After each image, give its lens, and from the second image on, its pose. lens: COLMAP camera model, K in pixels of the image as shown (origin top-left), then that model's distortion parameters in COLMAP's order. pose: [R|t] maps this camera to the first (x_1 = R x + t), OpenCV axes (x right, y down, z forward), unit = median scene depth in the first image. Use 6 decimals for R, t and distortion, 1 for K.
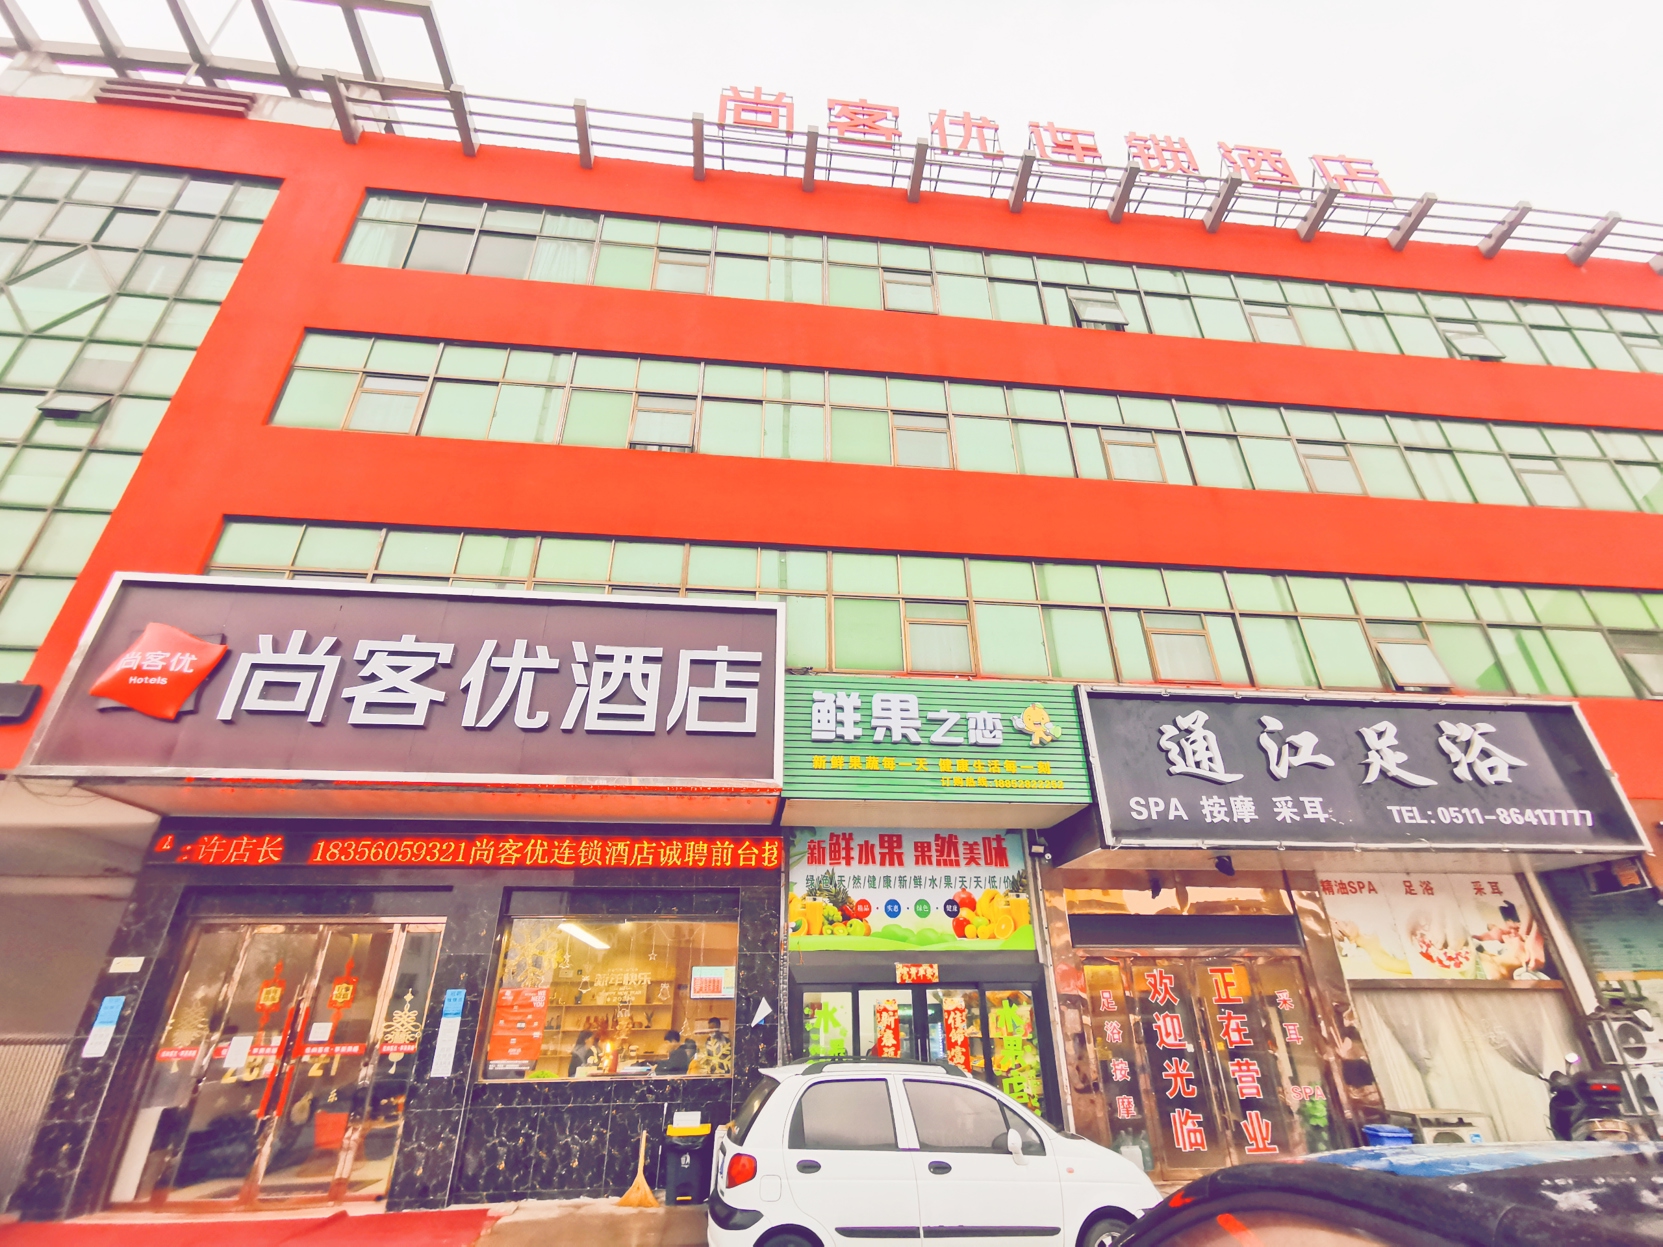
lens RADIAL K [[764.4, 0, 830.9], [0, 764.4, 620.5], [0, 0, 1]] dist [-0.002522, 0.008115]
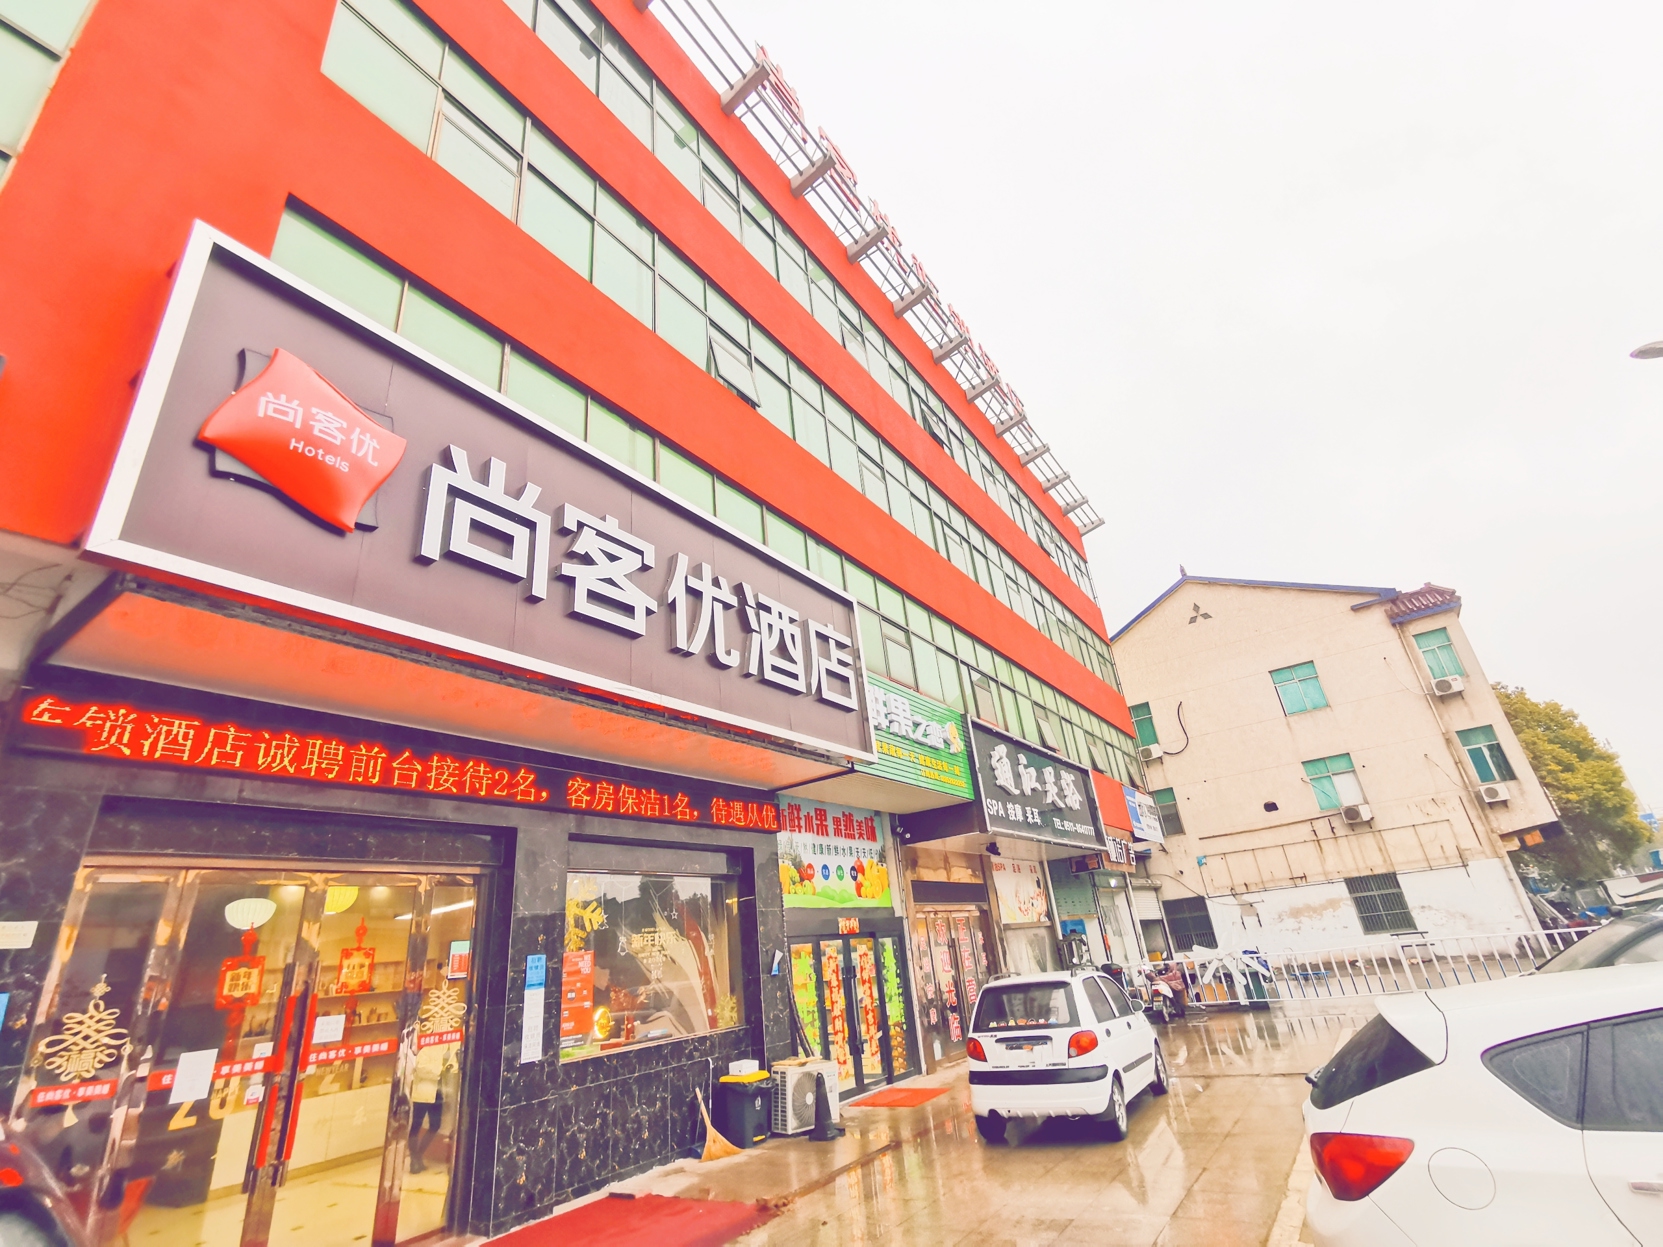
lens RADIAL K [[764.4, 0, 830.9], [0, 764.4, 620.5], [0, 0, 1]] dist [-0.002522, 0.008115]
pose [[0.653932, 0.259081, 0.710810, -0.864642], [-0.268340, 0.957880, -0.102268, 0.131479], [-0.707366, -0.123862, 0.695910, 0.241595]]
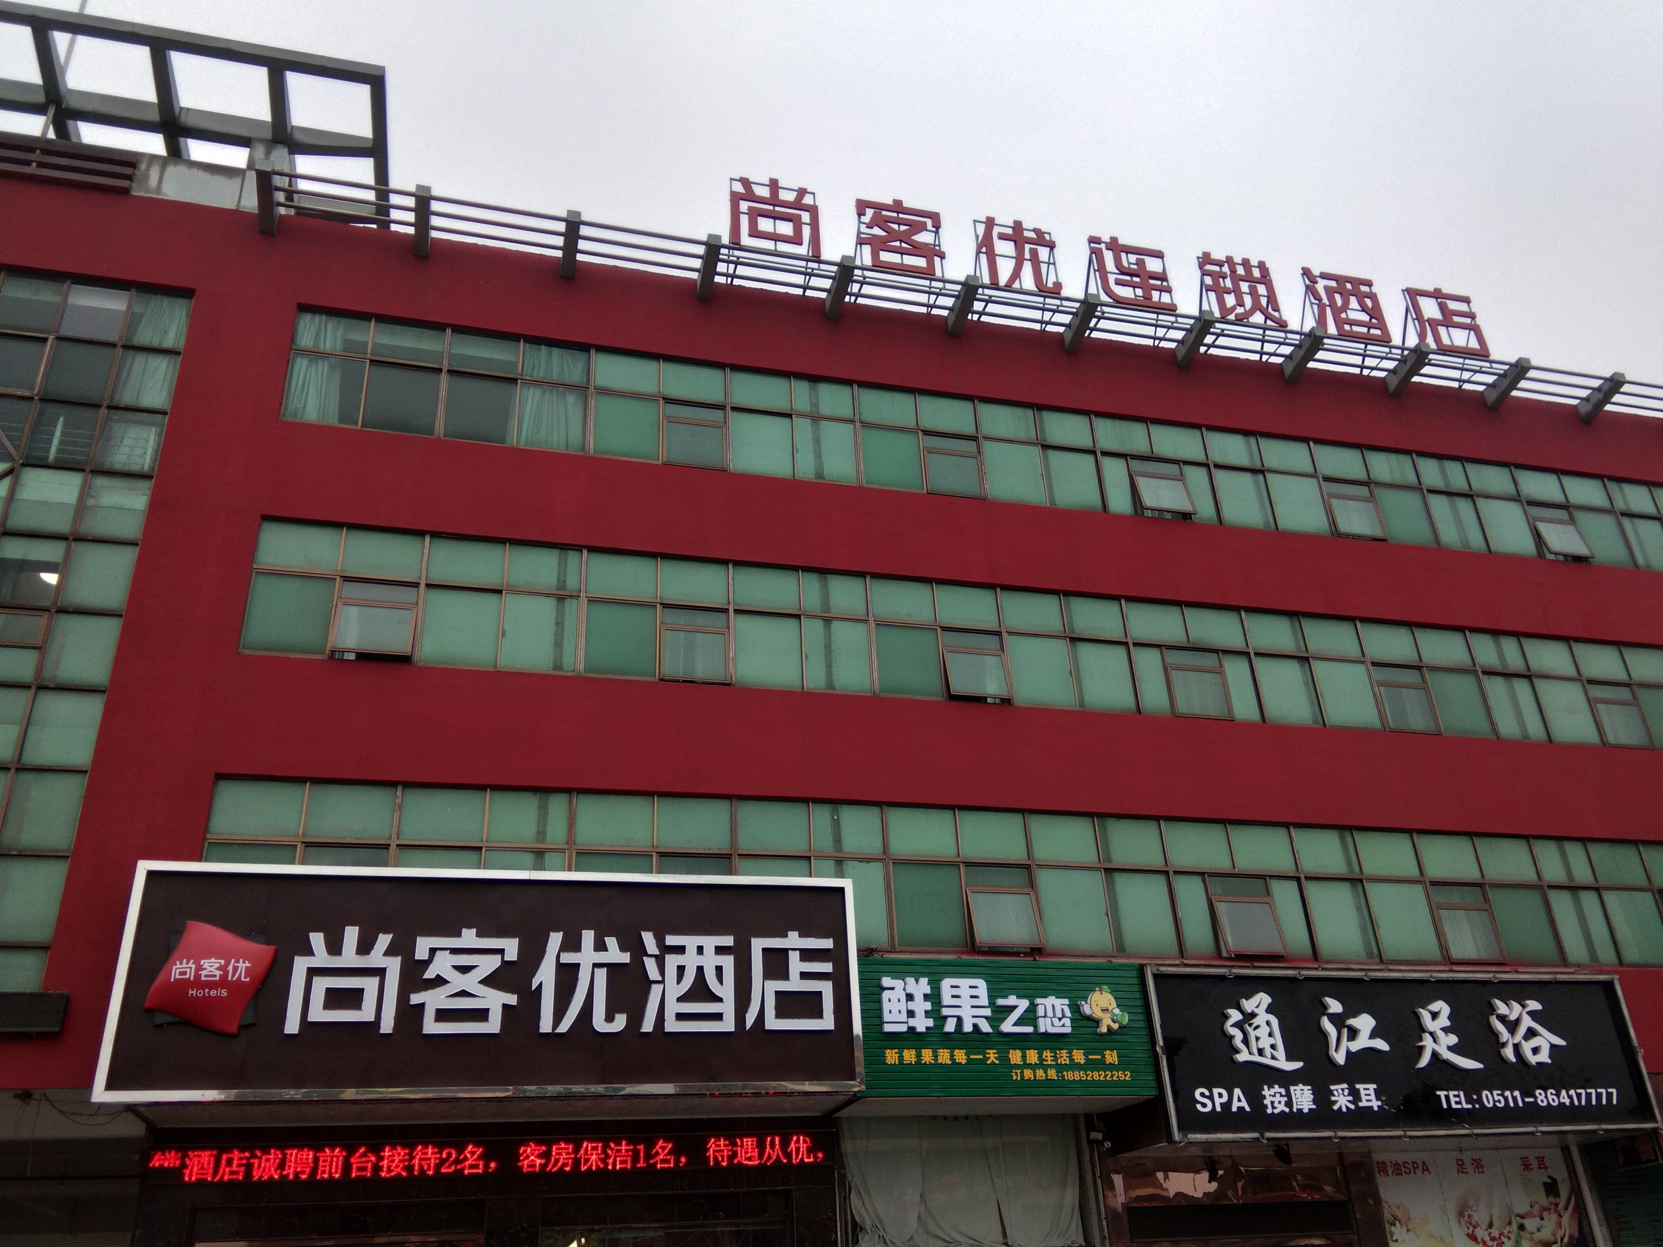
lens RADIAL K [[1367.2, 0, 839.9], [0, 1367.2, 616.8], [0, 0, 1]] dist [0.099446, -0.144201]
pose [[0.986295, 0.037897, 0.160580, -0.357654], [-0.037342, 0.999282, -0.006472, -0.335161], [-0.160710, 0.000387, 0.987002, -0.667395]]
